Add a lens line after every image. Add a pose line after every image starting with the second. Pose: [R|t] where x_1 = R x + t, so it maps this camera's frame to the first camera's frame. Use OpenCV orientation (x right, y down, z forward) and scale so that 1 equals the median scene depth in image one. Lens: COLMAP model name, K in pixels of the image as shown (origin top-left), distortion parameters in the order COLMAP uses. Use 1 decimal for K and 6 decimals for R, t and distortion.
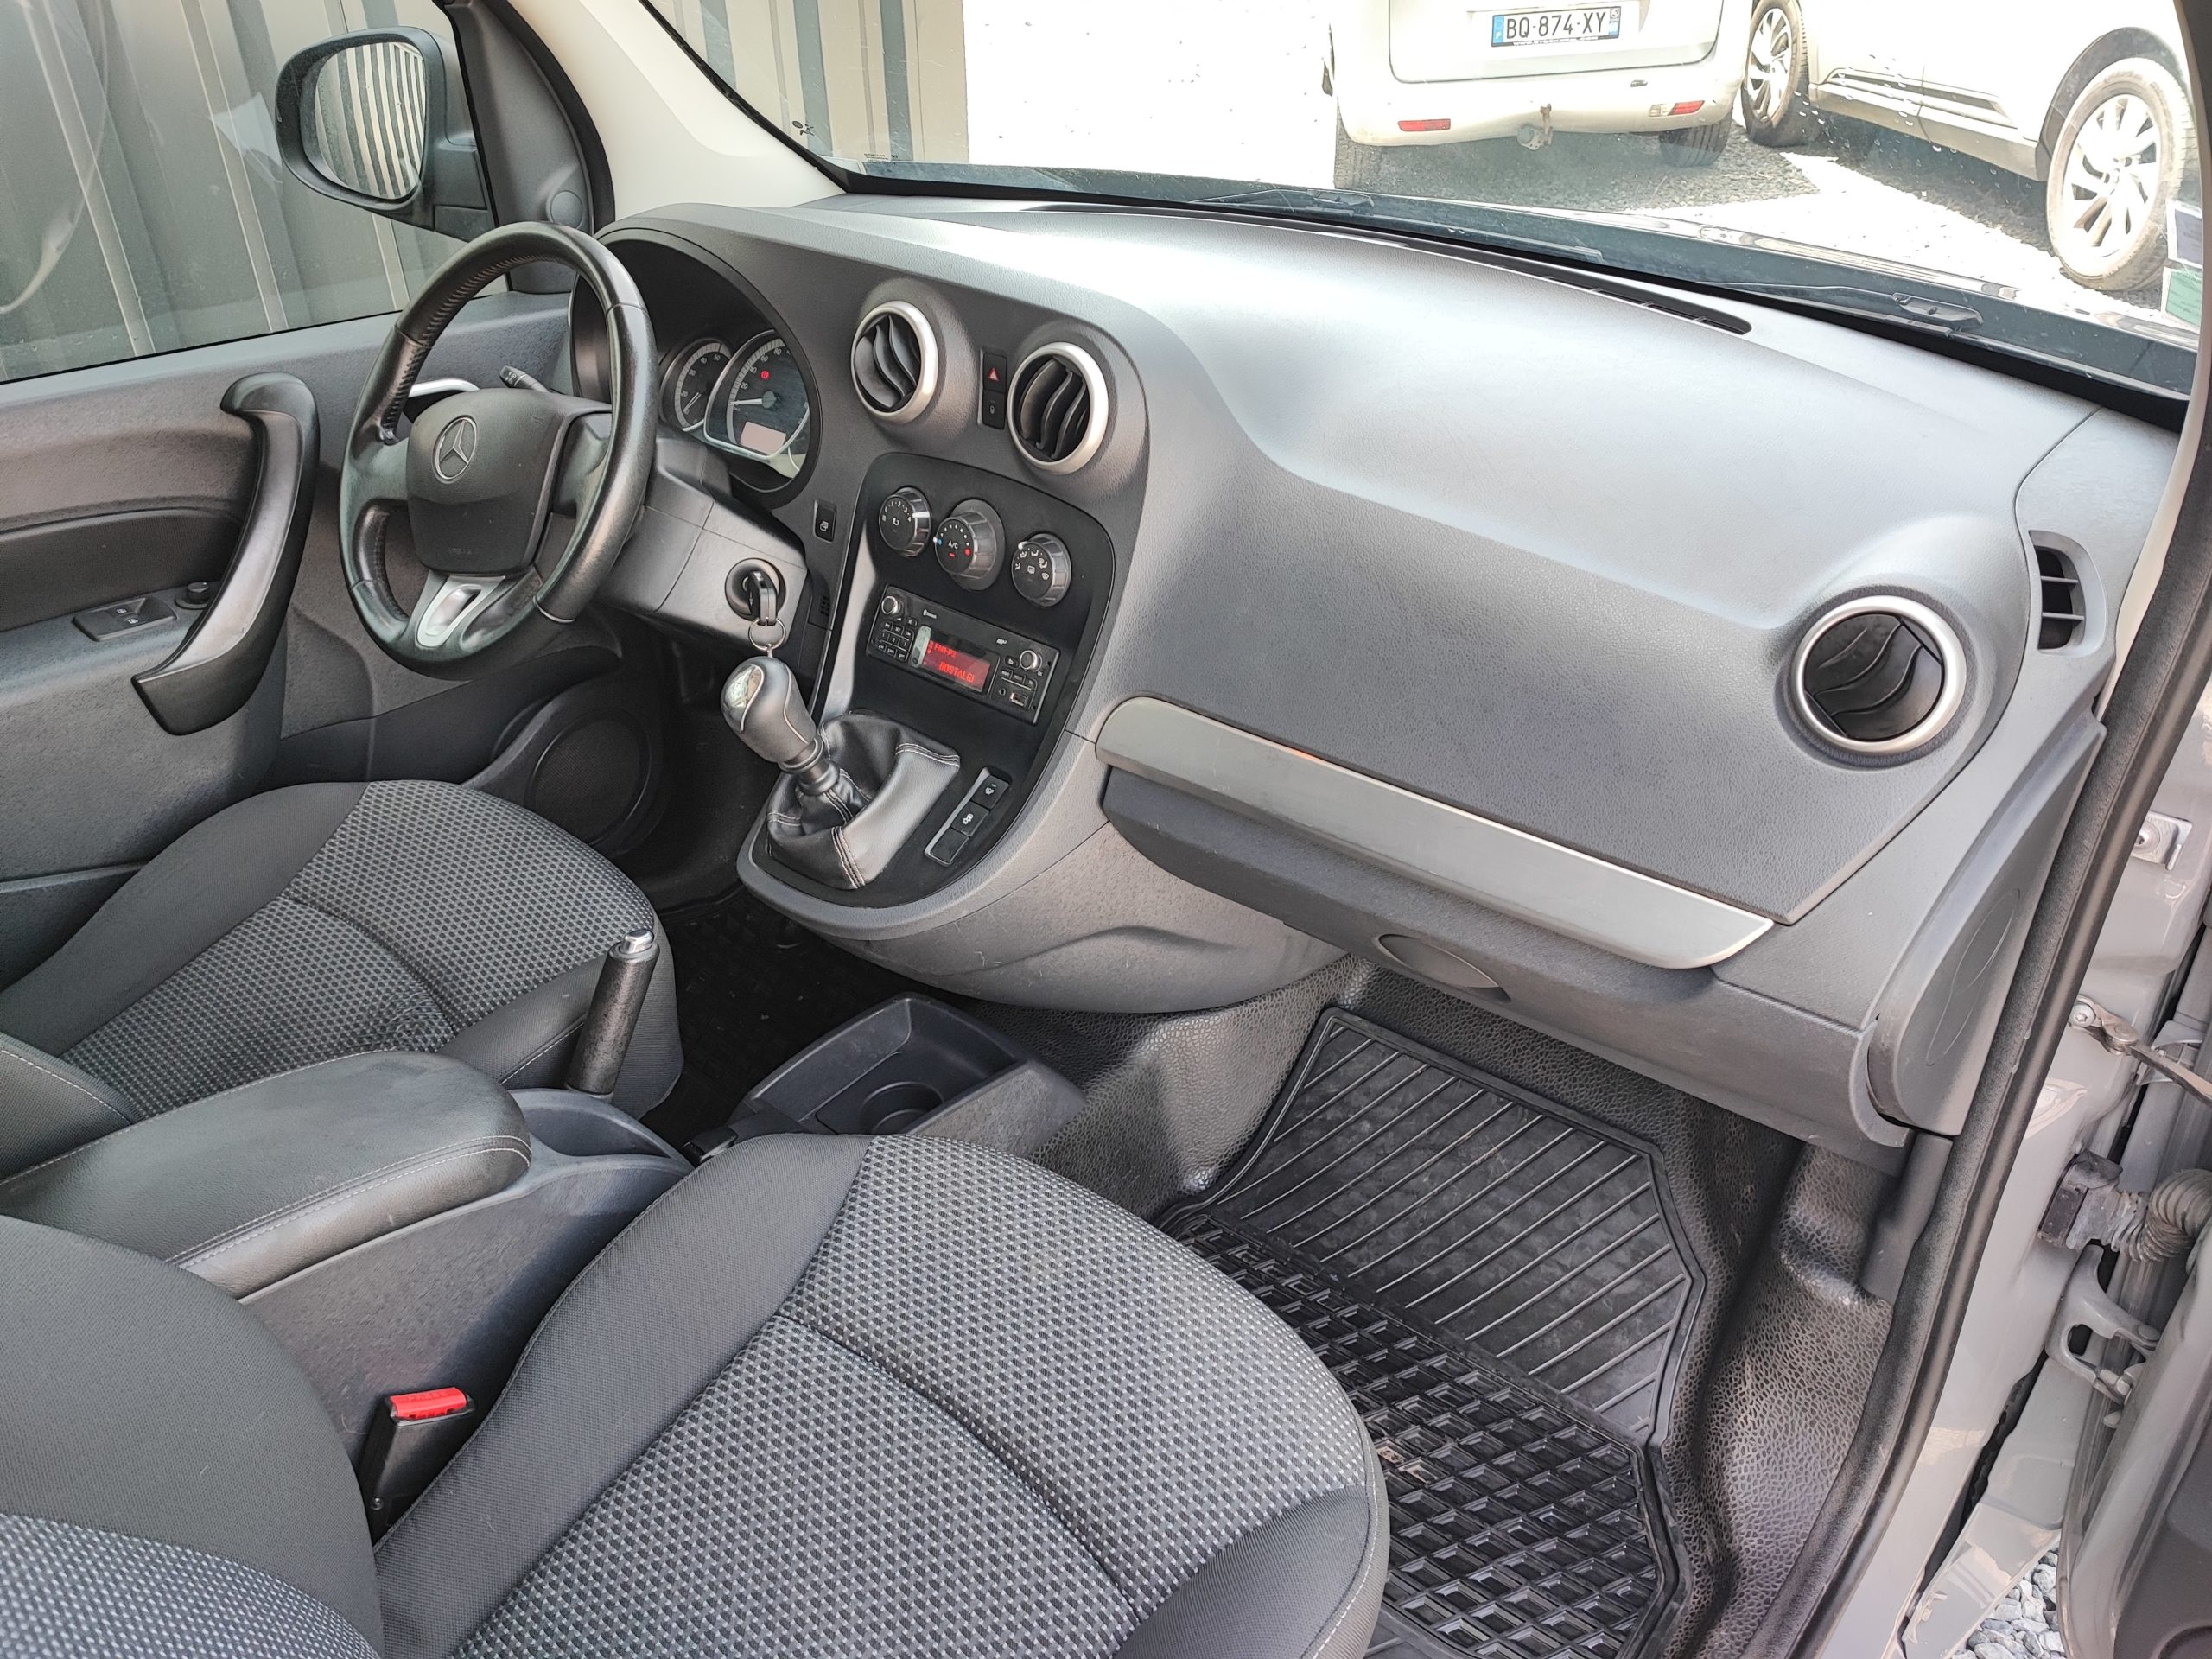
lens RADIAL K [[1535.7, 0, 1106.0], [0, 1535.7, 829.5], [0, 0, 1]] dist [-0.012191, -0.003443]
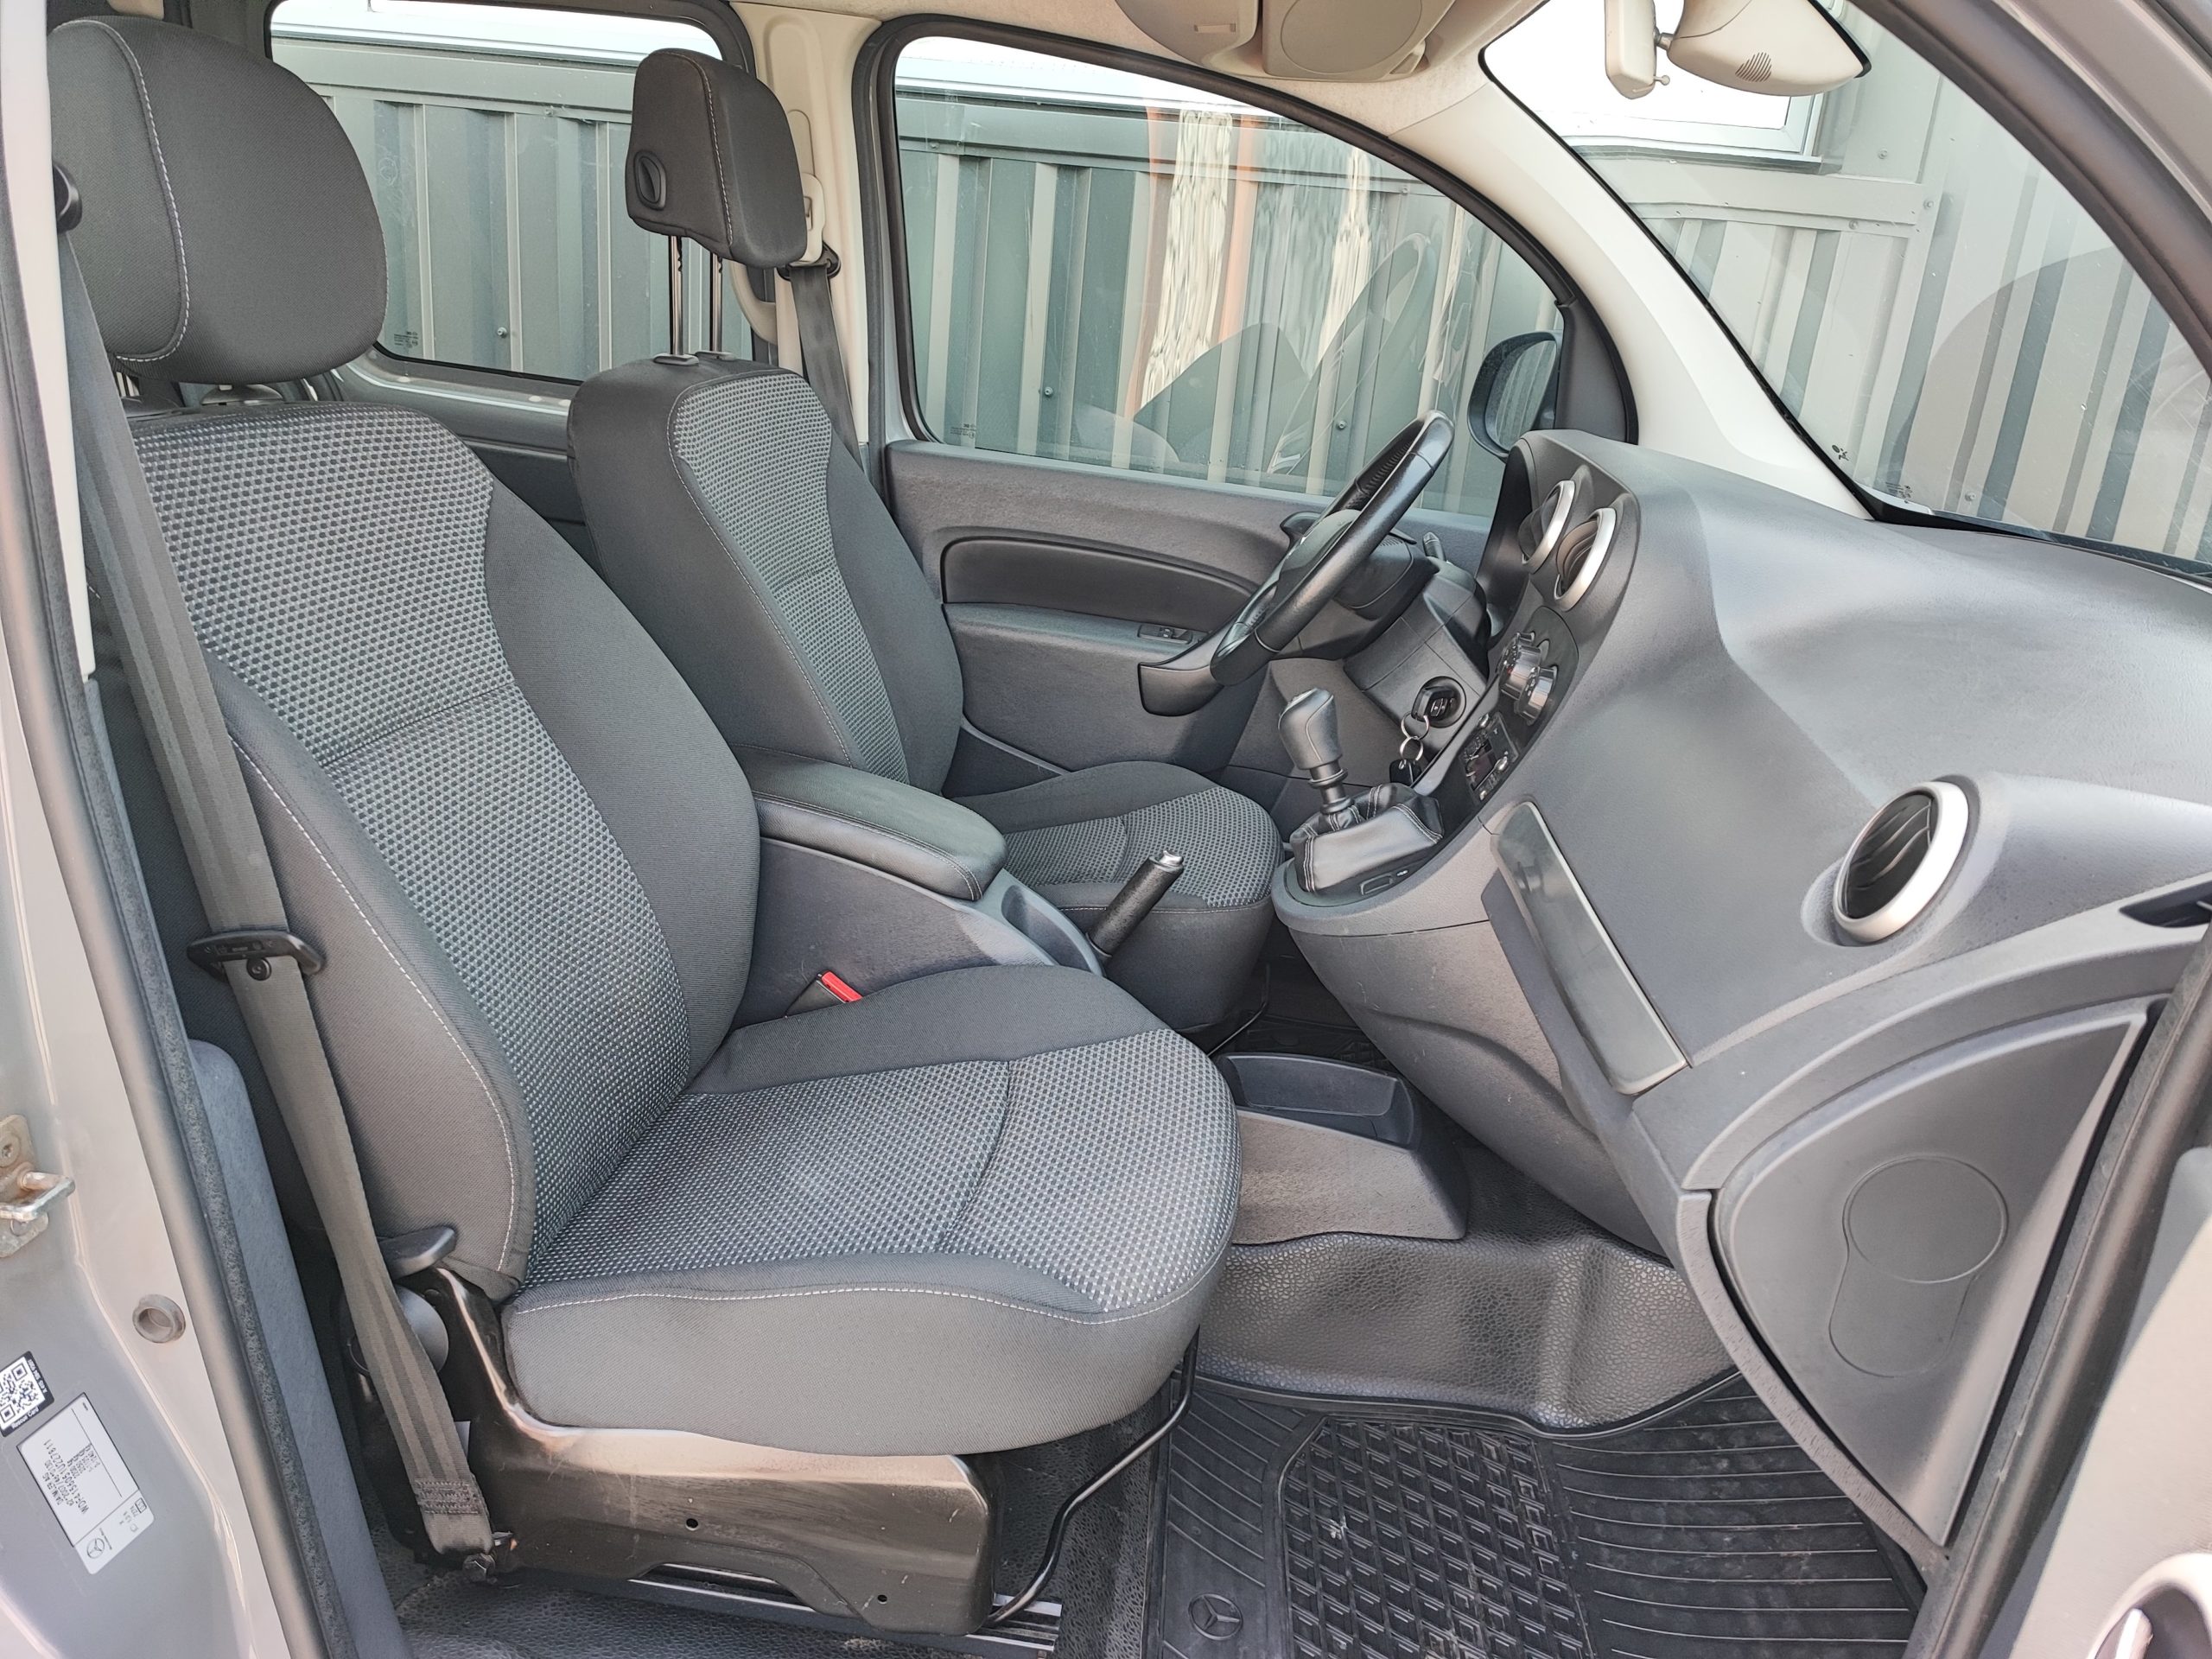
lens RADIAL K [[1535.7, 0, 1106.0], [0, 1535.7, 829.5], [0, 0, 1]] dist [-0.012191, -0.003443]
pose [[0.540082, 0.314939, -0.780465, 0.593963], [-0.515801, 0.856635, -0.011259, 0.081285], [0.665027, 0.408645, 0.625098, 0.080205]]
